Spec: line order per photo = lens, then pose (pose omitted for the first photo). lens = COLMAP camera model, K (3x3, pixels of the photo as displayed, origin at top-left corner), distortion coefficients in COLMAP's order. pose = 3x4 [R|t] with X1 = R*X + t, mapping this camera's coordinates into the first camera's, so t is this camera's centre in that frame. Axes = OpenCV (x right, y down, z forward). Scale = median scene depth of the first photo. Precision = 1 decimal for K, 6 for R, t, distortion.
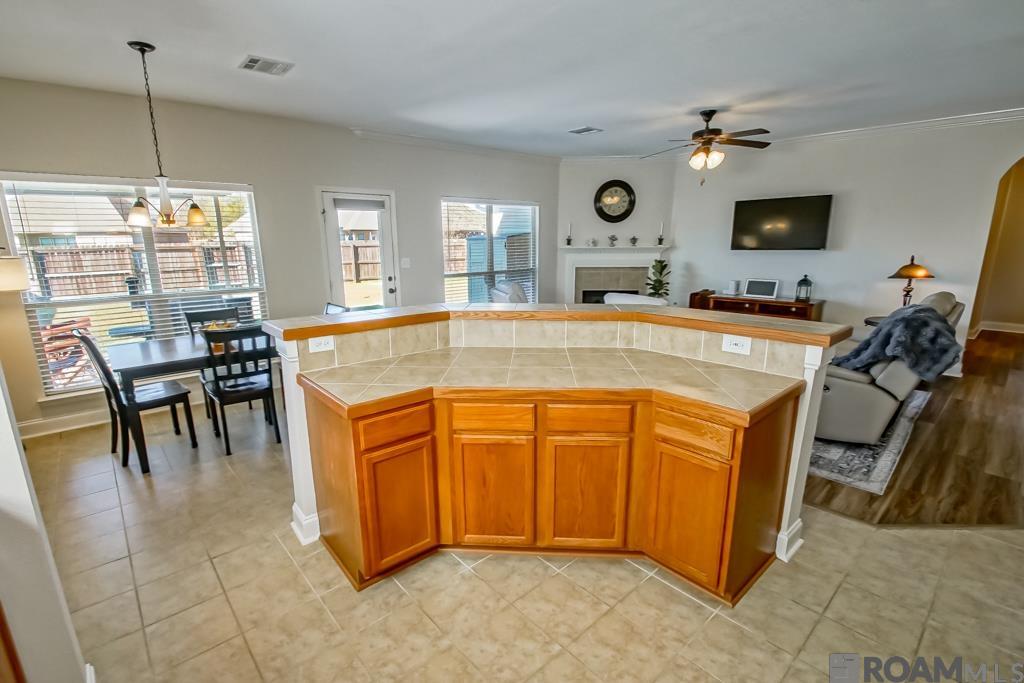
lens RADIAL K [[470.1, 0, 502.6], [0, 470.1, 348.8], [0, 0, 1]] dist [-0.000438, -0.005633]
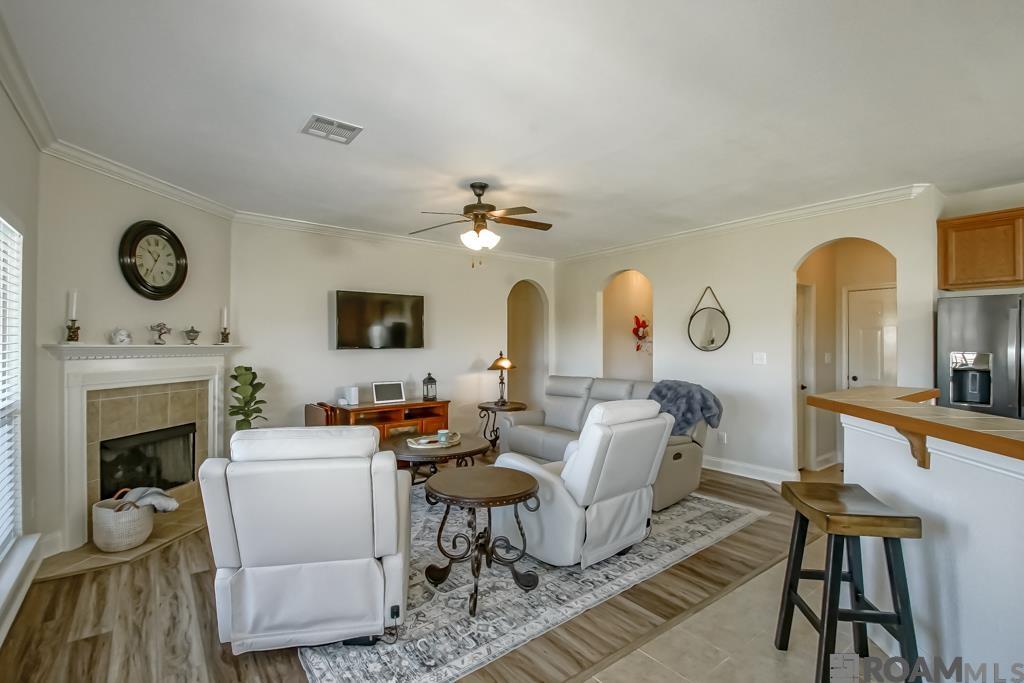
lens RADIAL K [[470.1, 0, 517.5], [0, 470.1, 345.9], [0, 0, 1]] dist [-0.000438, -0.005633]
pose [[0.084922, 0.008691, 0.996350, -0.334331], [0.225756, 0.973789, -0.027736, -0.155938], [-0.970475, 0.227288, 0.080734, 0.793438]]
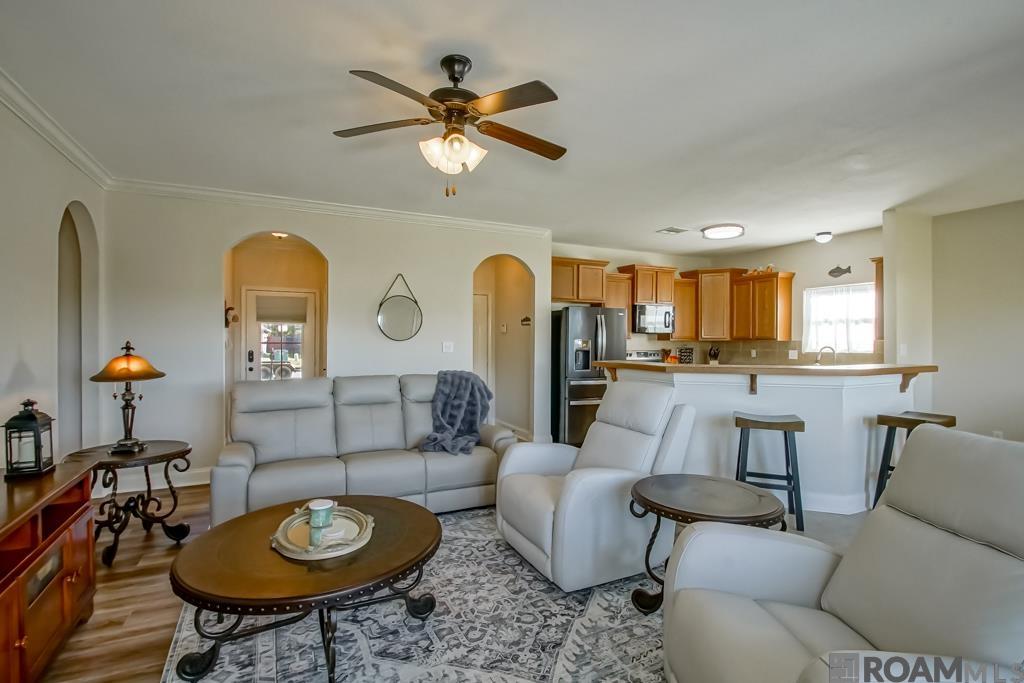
lens RADIAL K [[470.1, 0, 516.2], [0, 470.1, 344.1], [0, 0, 1]] dist [-0.000438, -0.005633]
pose [[-0.957130, 0.007084, 0.289571, 0.175189], [0.073646, 0.972800, 0.219627, -0.262211], [-0.280139, 0.231538, -0.931618, 1.281831]]
